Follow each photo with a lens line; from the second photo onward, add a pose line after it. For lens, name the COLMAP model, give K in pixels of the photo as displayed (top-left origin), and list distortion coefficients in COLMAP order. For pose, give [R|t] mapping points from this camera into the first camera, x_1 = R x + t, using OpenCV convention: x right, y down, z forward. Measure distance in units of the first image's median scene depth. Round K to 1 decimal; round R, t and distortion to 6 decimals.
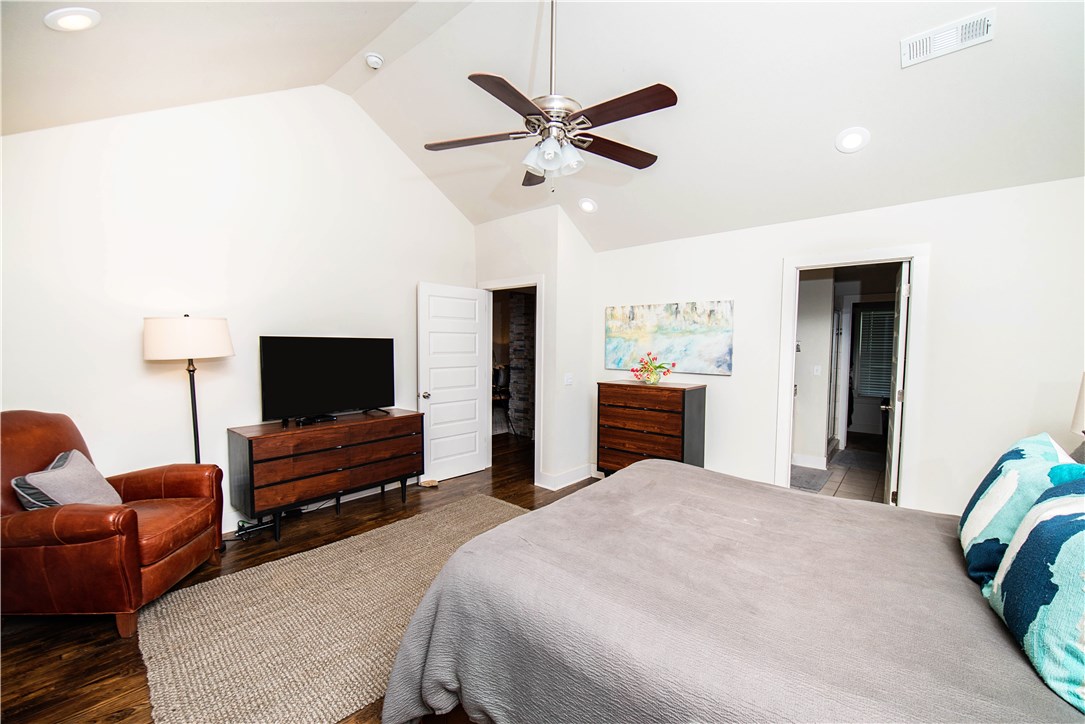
lens RADIAL K [[449.6, 0, 564.6], [0, 449.6, 367.7], [0, 0, 1]] dist [-0.011252, -0.000146]
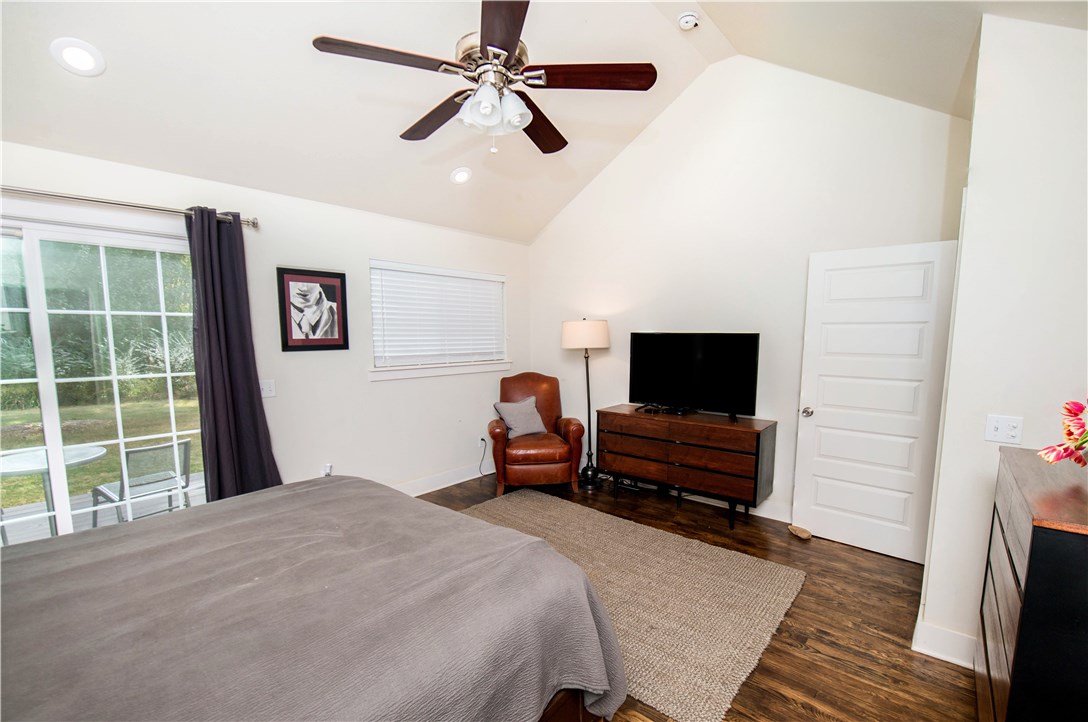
lens RADIAL K [[452.6, 0, 522.8], [0, 452.6, 385.3], [0, 0, 1]] dist [0.001062, 0.000092]
pose [[-0.027370, 0.113809, -0.993126, 0.546337], [-0.052739, 0.991950, 0.115128, -0.052216], [0.998233, 0.055528, -0.021148, 0.721182]]
